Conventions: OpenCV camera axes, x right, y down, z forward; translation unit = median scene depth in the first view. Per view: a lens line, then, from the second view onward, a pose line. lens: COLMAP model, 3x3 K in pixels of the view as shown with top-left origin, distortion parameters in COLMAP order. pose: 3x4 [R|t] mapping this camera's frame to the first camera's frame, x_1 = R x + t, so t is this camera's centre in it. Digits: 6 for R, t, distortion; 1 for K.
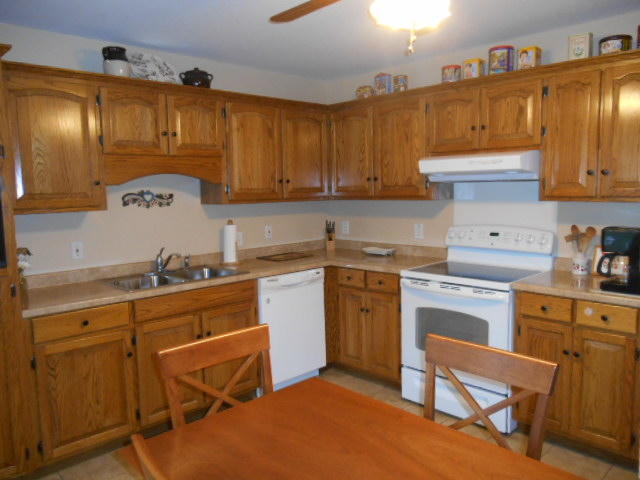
lens RADIAL K [[495.3, 0, 320.1], [0, 495.3, 236.7], [0, 0, 1]] dist [-0.019369, 0.006592]
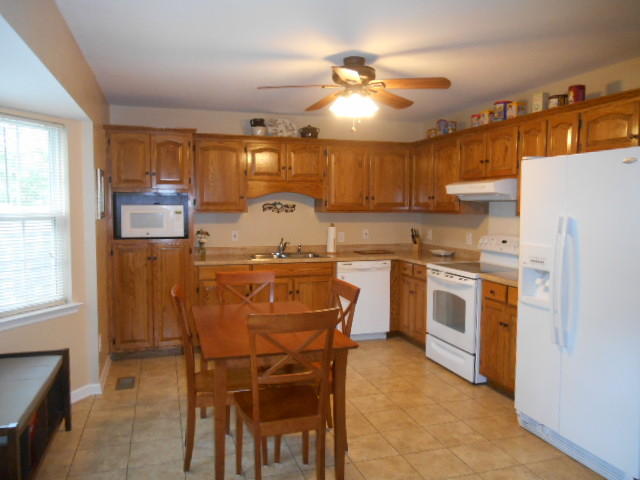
lens RADIAL K [[495.3, 0, 320.1], [0, 495.3, 236.7], [0, 0, 1]] dist [-0.019369, 0.006592]
pose [[0.891910, 0.053104, -0.449084, 0.505150], [-0.066759, 0.997662, -0.014616, 0.033138], [0.447258, 0.043016, 0.893370, -0.377410]]
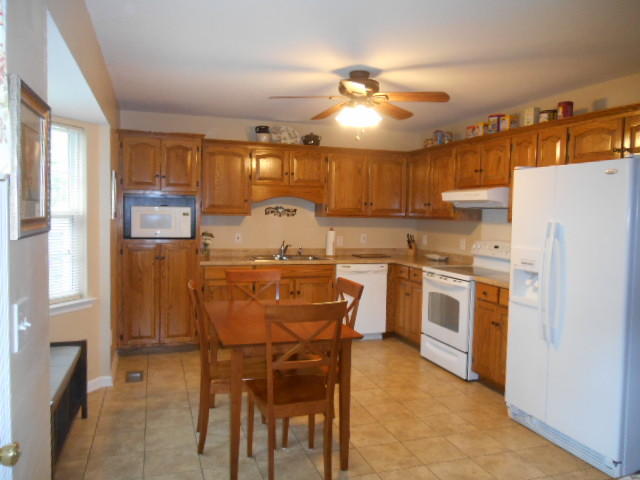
lens RADIAL K [[495.3, 0, 320.1], [0, 495.3, 236.7], [0, 0, 1]] dist [-0.019369, 0.006592]
pose [[0.898858, 0.061339, -0.433925, 0.508153], [-0.082369, 0.996156, -0.029808, 0.047836], [0.430429, 0.062535, 0.900456, -0.447411]]
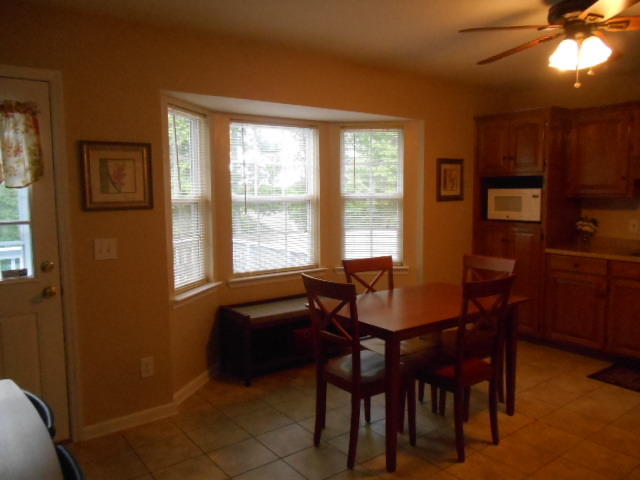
lens RADIAL K [[500.5, 0, 320.0], [0, 500.5, 240.0], [0, 0, 1]] dist [-0.012722, -0.003901]
pose [[-0.129636, 0.118362, -0.984472, 0.936518], [-0.091089, 0.987230, 0.130688, -0.033625], [0.987369, 0.106617, -0.117199, 0.269264]]
